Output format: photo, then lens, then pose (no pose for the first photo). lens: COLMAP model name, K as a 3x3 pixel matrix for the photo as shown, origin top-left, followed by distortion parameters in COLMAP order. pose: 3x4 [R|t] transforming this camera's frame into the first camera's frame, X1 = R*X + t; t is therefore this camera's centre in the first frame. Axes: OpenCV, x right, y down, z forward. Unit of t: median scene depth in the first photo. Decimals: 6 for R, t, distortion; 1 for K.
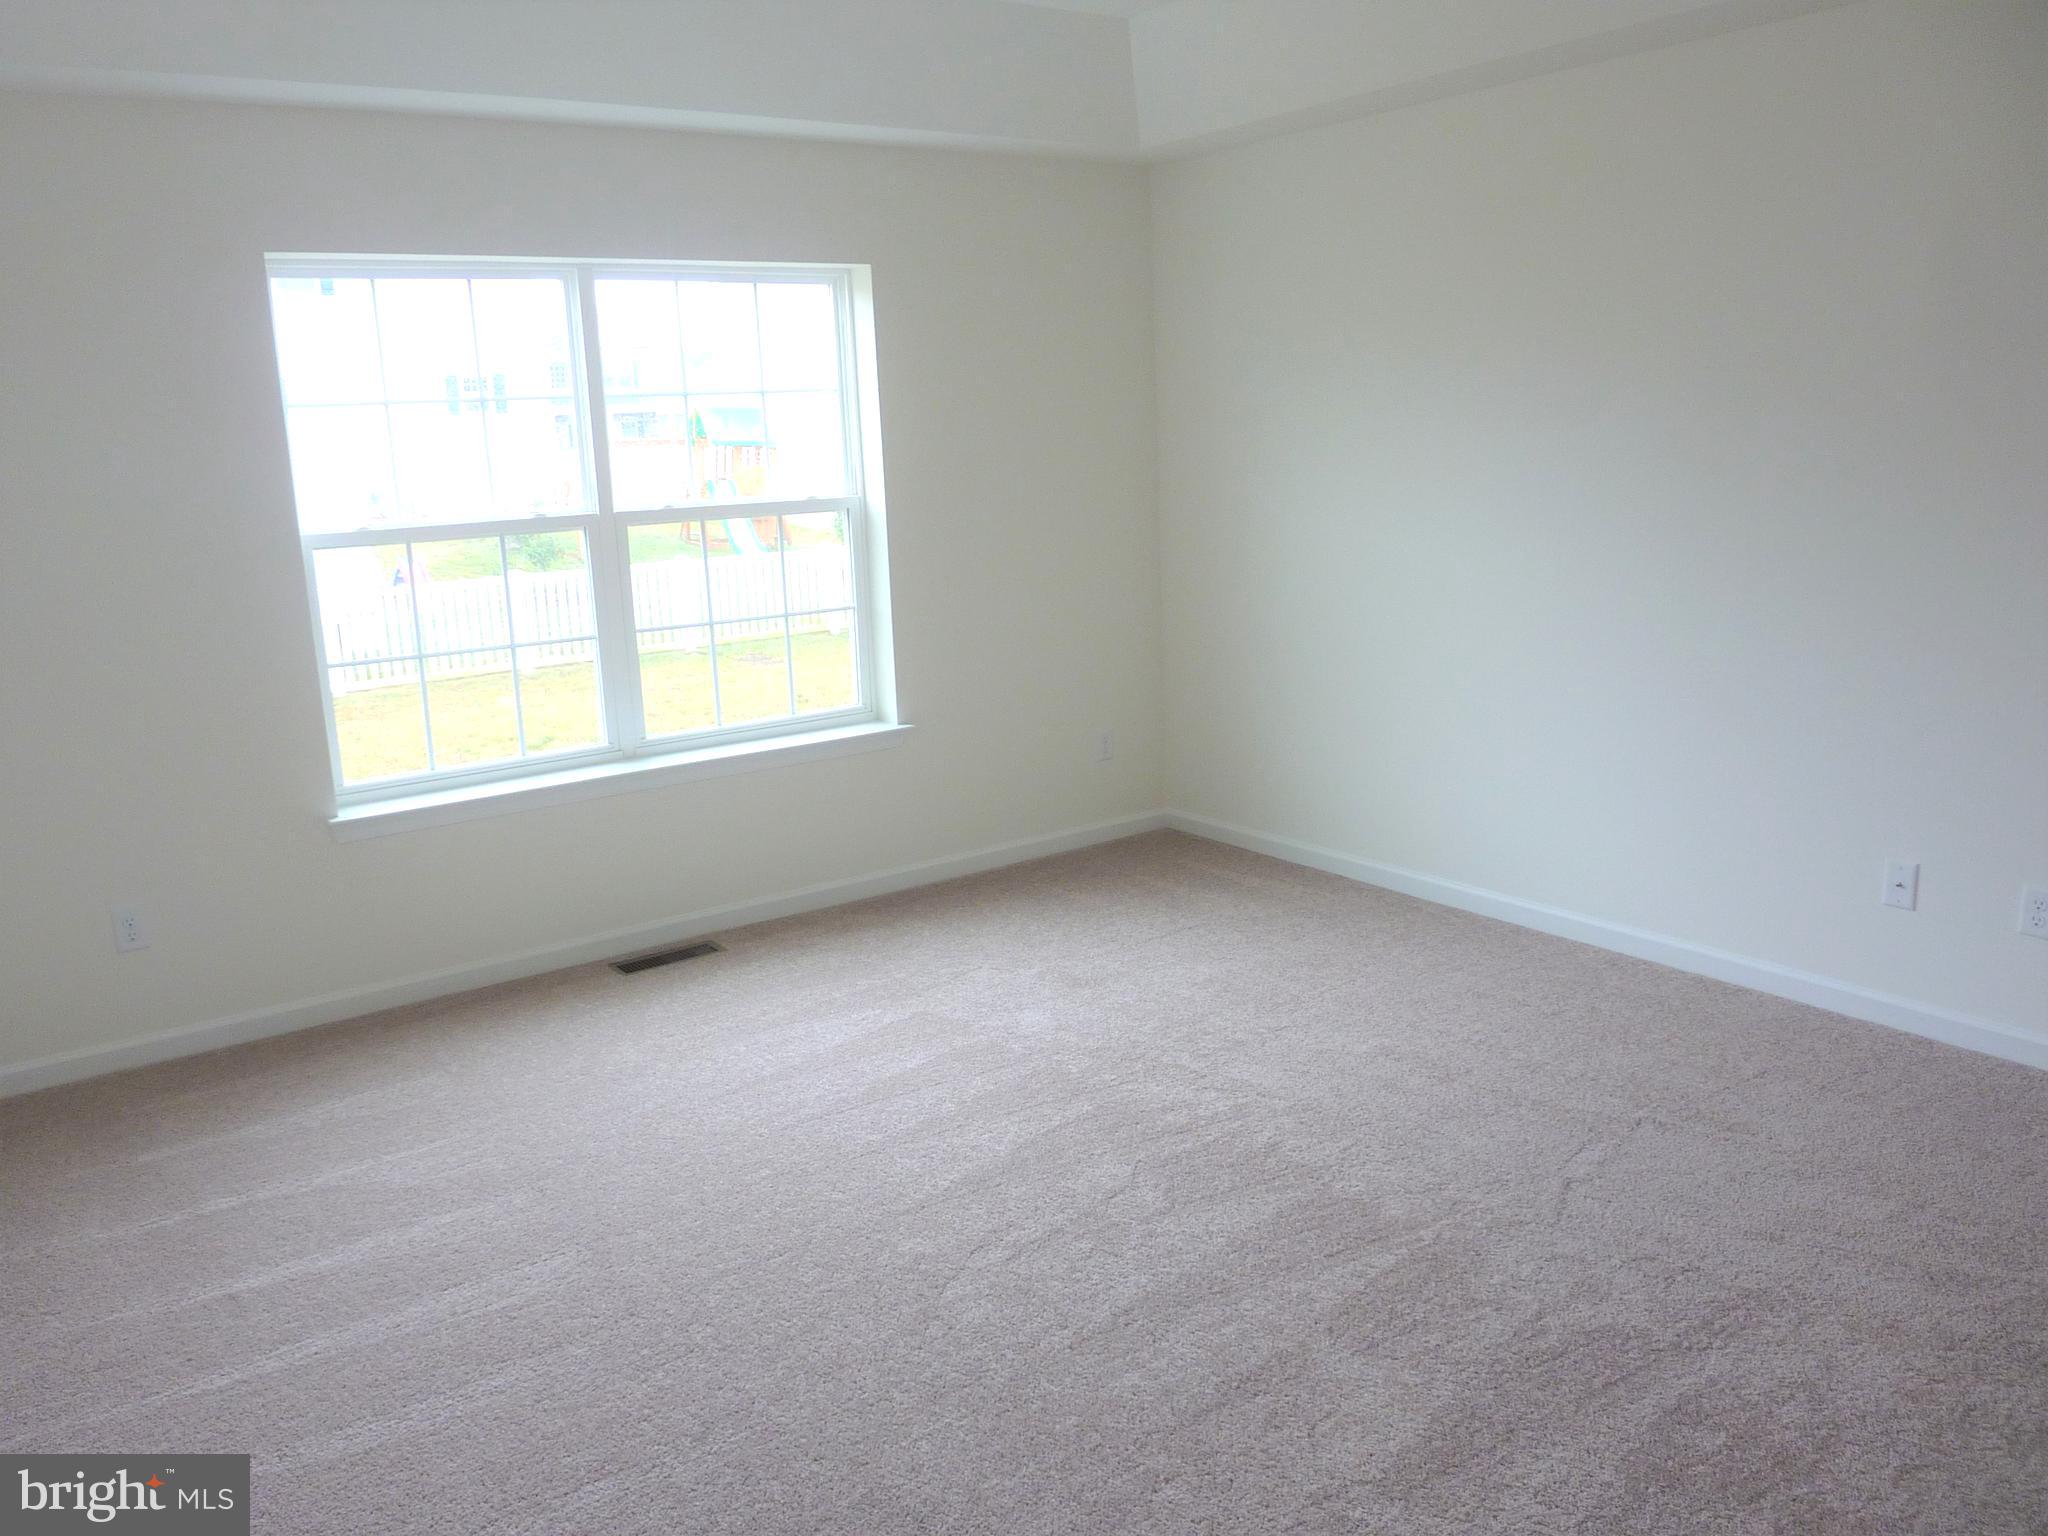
lens RADIAL K [[1521.2, 0, 1024.0], [0, 1521.2, 768.0], [0, 0, 1]] dist [0.003850, -0.068770]
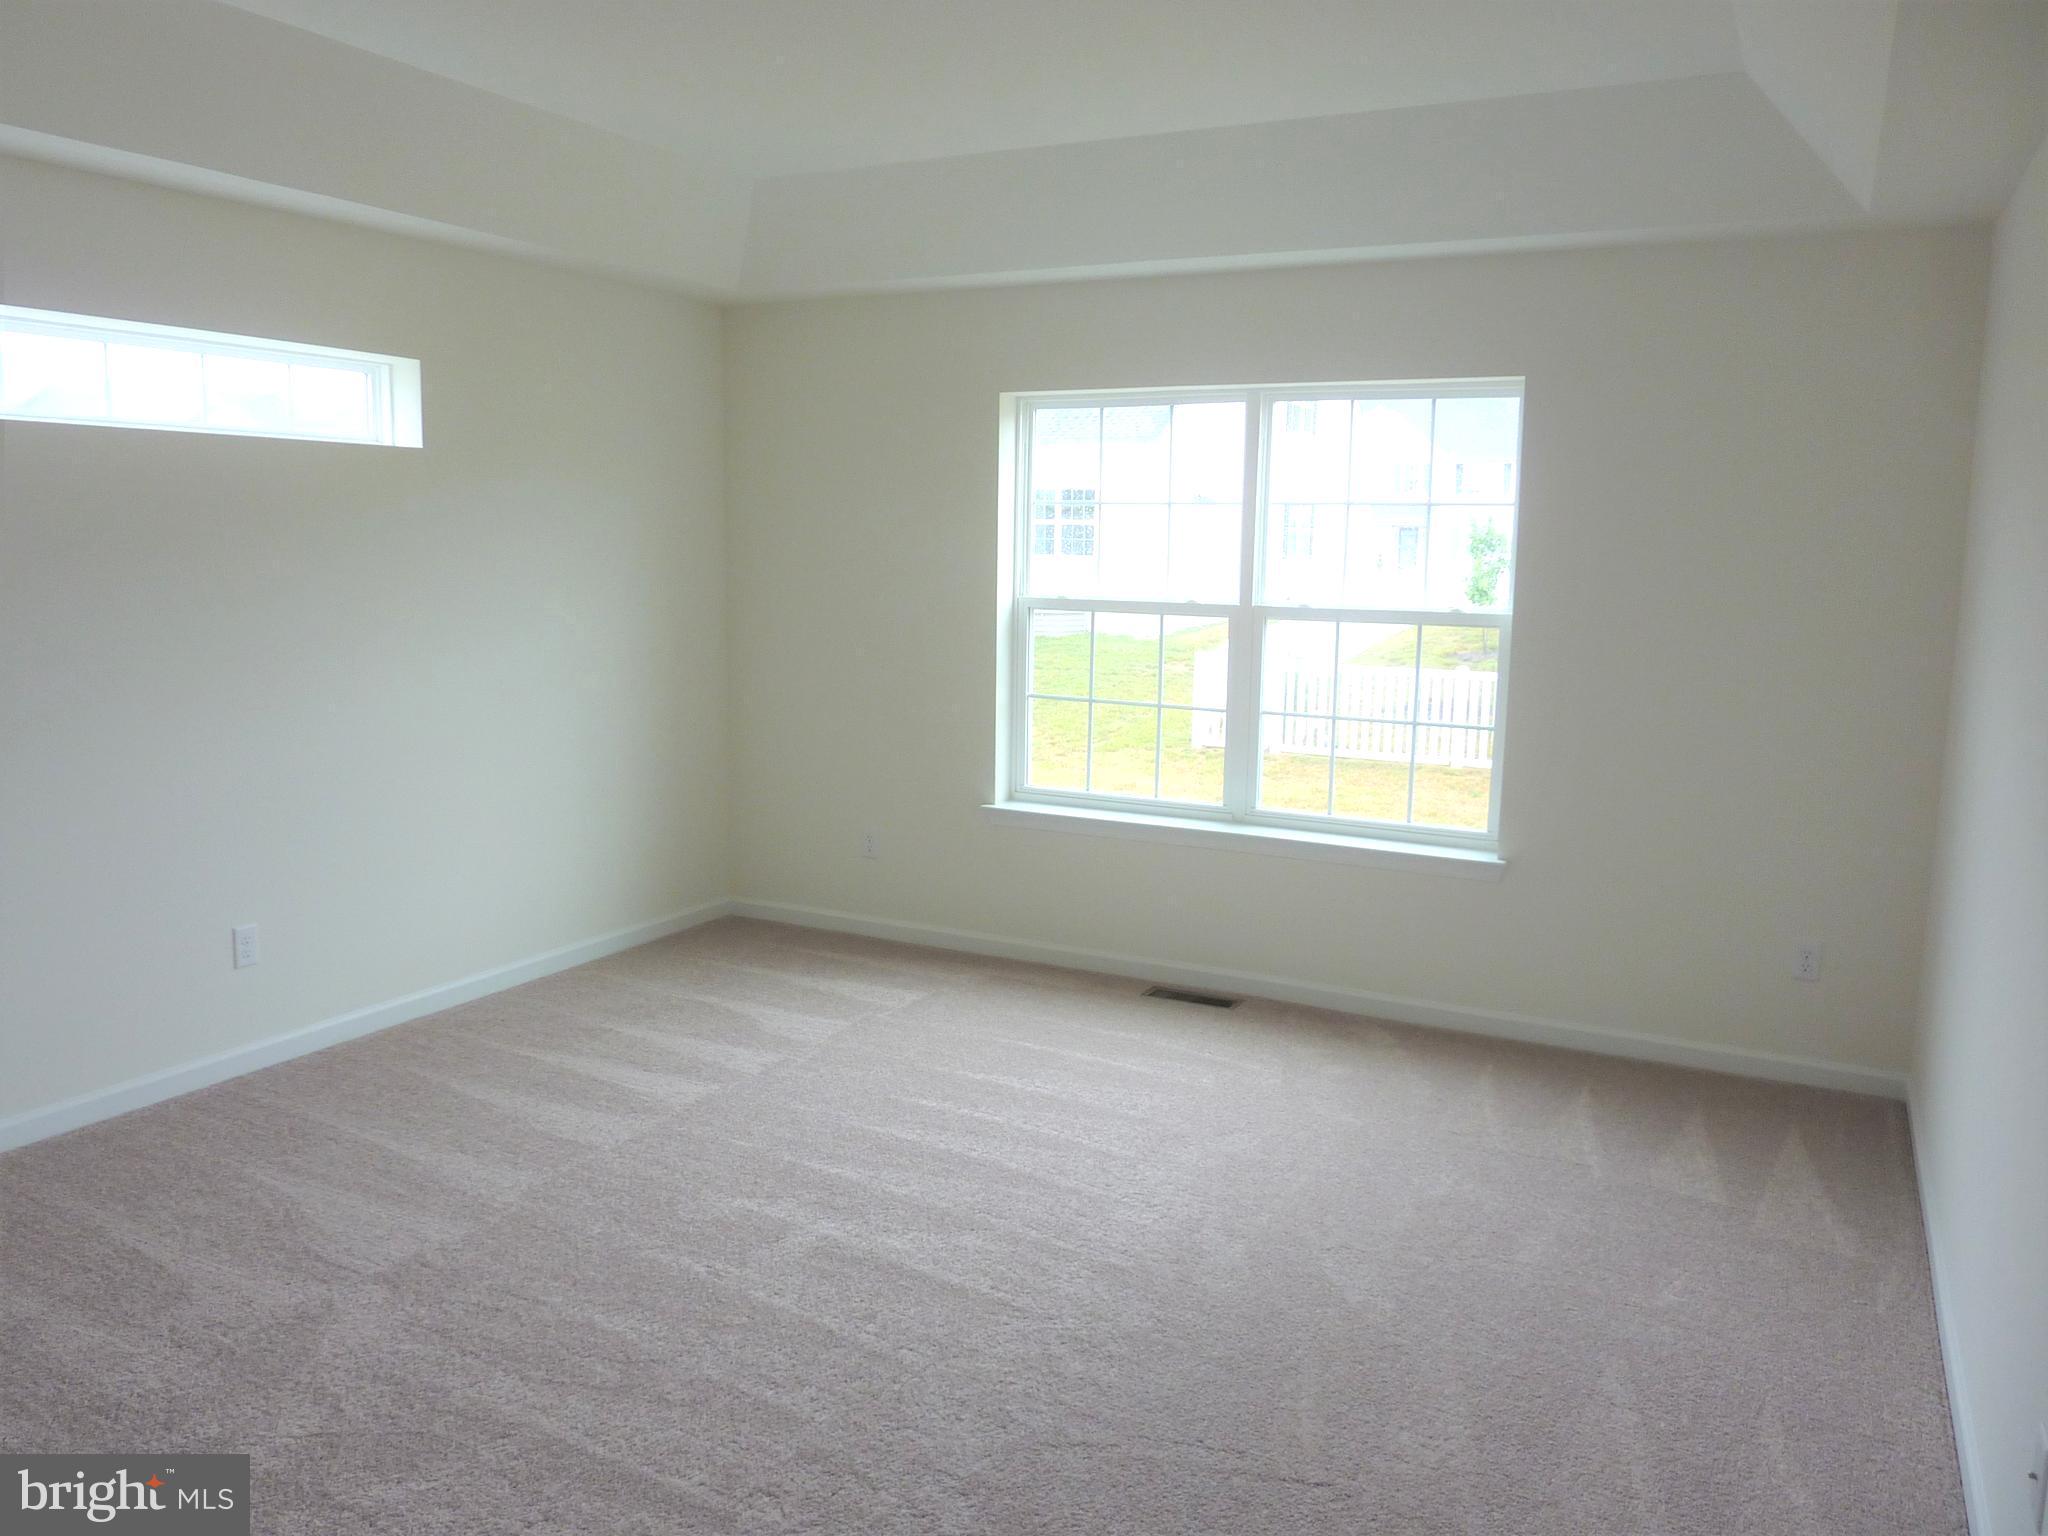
lens RADIAL K [[1556.4, 0, 1024.0], [0, 1556.4, 768.0], [0, 0, 1]] dist [0.002697, 0.002240]
pose [[0.456701, 0.180599, -0.871096, 0.668261], [-0.227458, 0.970336, 0.081921, -0.104126], [0.860051, 0.160725, 0.484232, 0.303513]]
